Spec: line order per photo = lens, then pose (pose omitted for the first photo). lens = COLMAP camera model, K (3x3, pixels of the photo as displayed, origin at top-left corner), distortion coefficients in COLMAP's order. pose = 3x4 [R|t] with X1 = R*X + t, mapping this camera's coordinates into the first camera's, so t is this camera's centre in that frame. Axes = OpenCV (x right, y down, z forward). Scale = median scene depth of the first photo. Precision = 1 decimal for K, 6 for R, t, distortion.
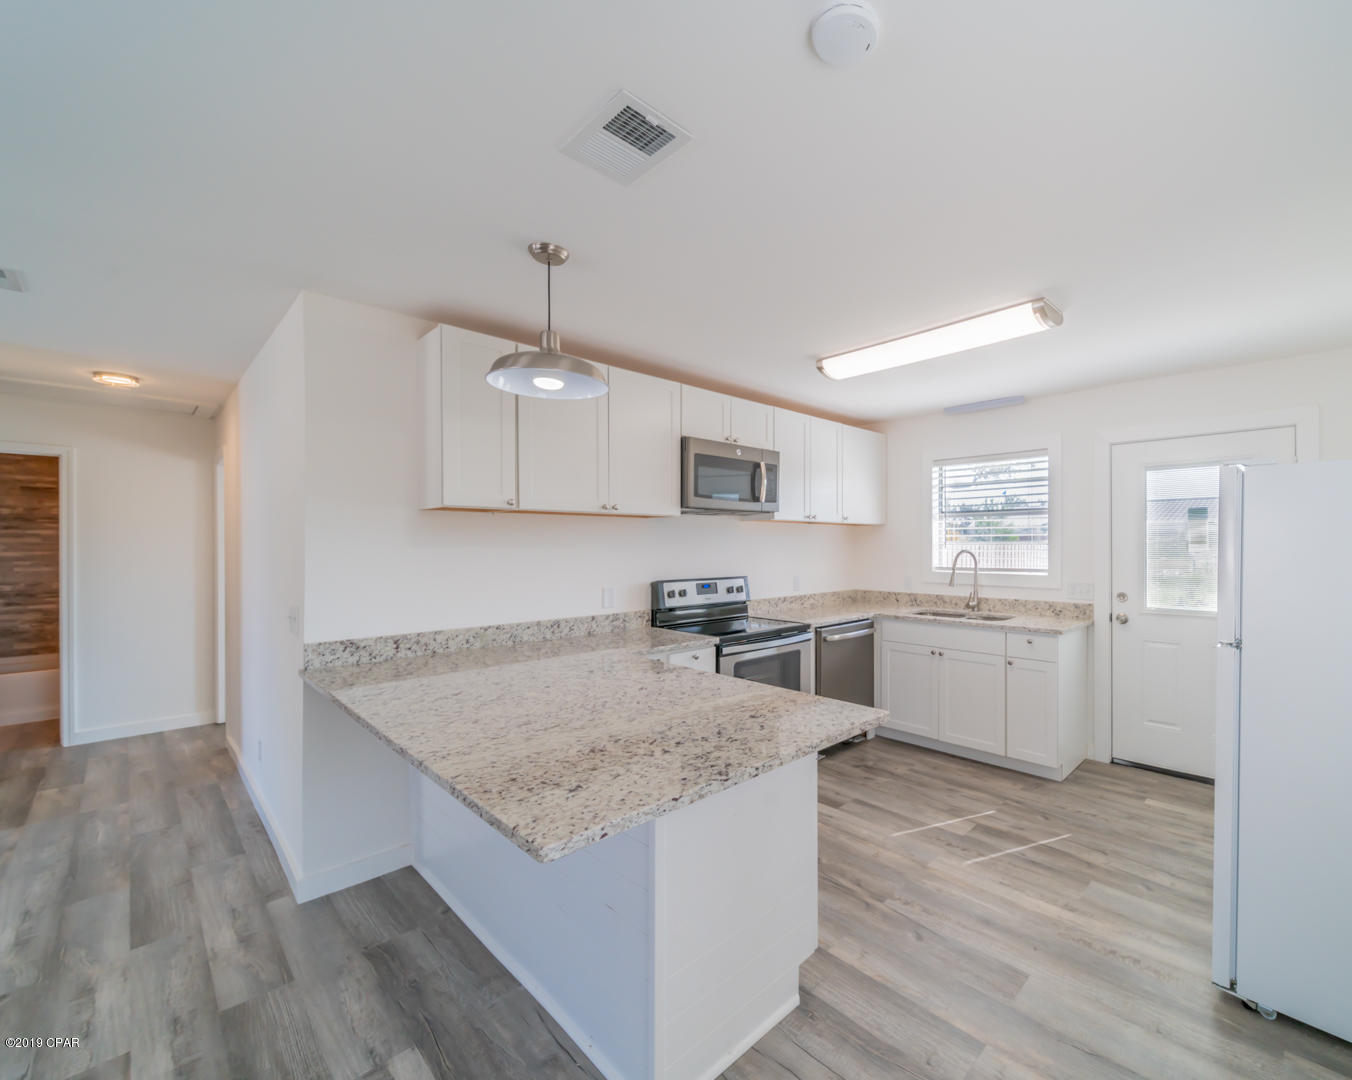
lens RADIAL K [[588.3, 0, 805.6], [0, 588.3, 544.5], [0, 0, 1]] dist [-0.001199, -0.000367]
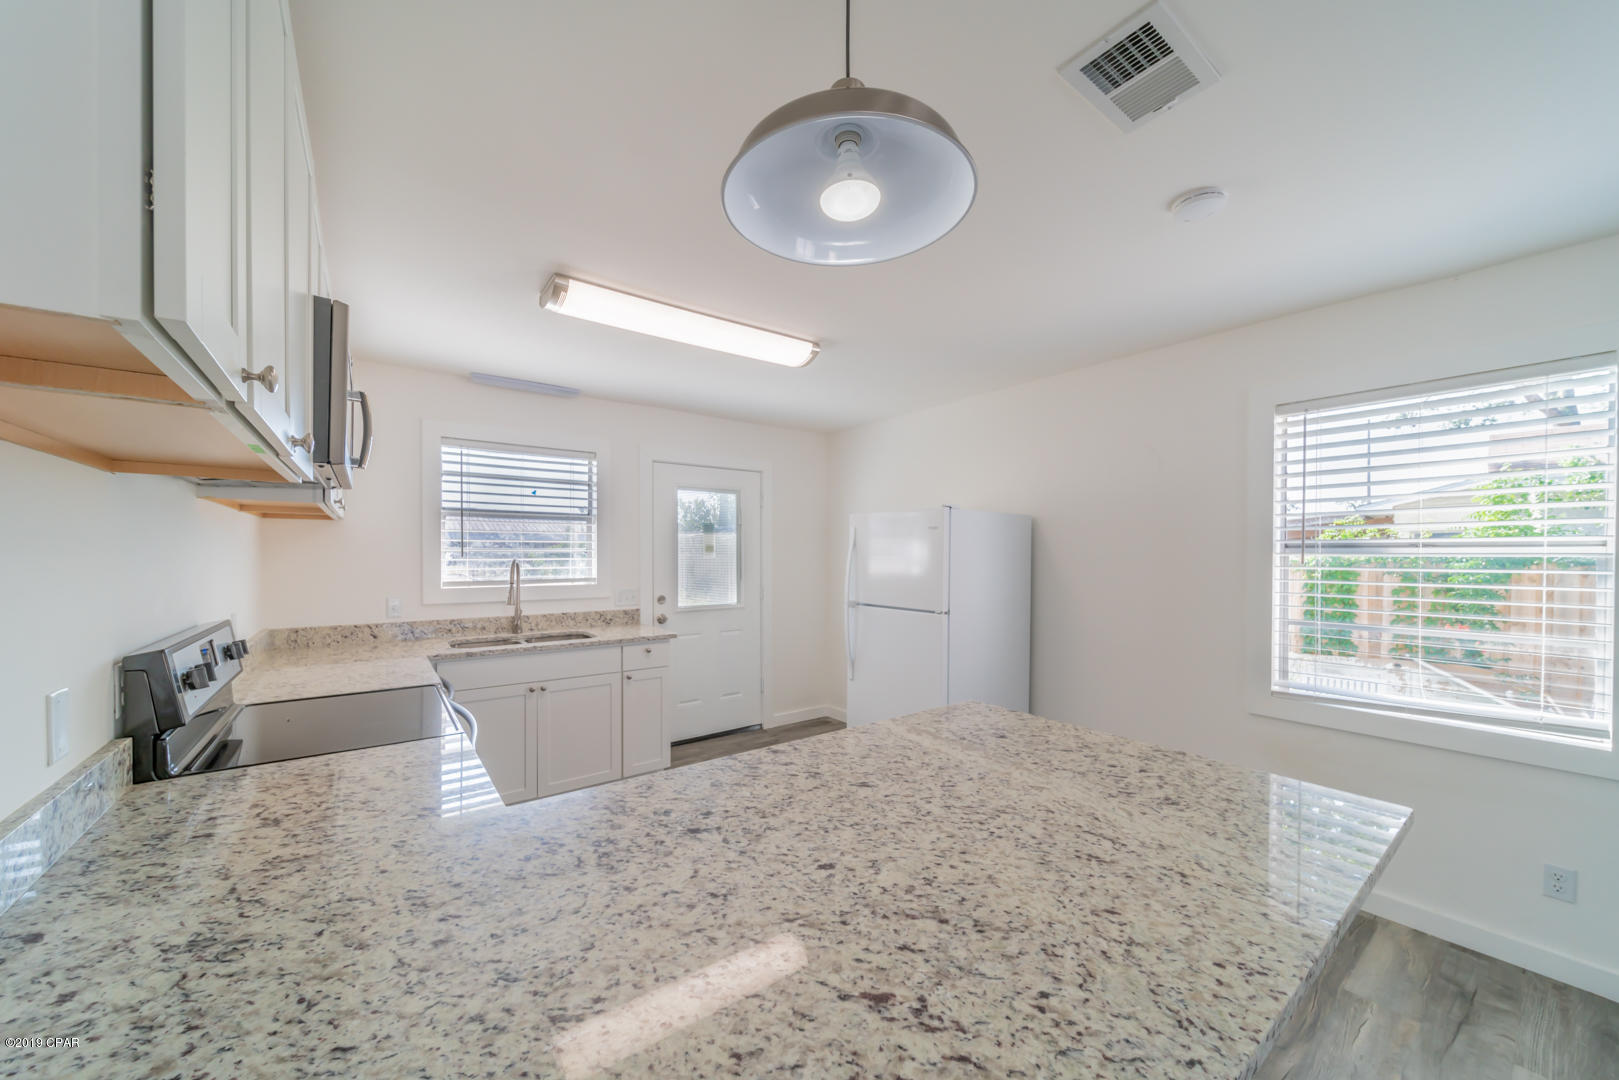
lens RADIAL K [[580.5, 0, 797.2], [0, 580.5, 559.7], [0, 0, 1]] dist [0.000296, -0.000209]
pose [[0.220134, -0.009754, 0.975421, -0.568544], [-0.003175, 0.999938, 0.010715, 0.000957], [-0.975465, -0.005456, 0.220089, 0.598937]]
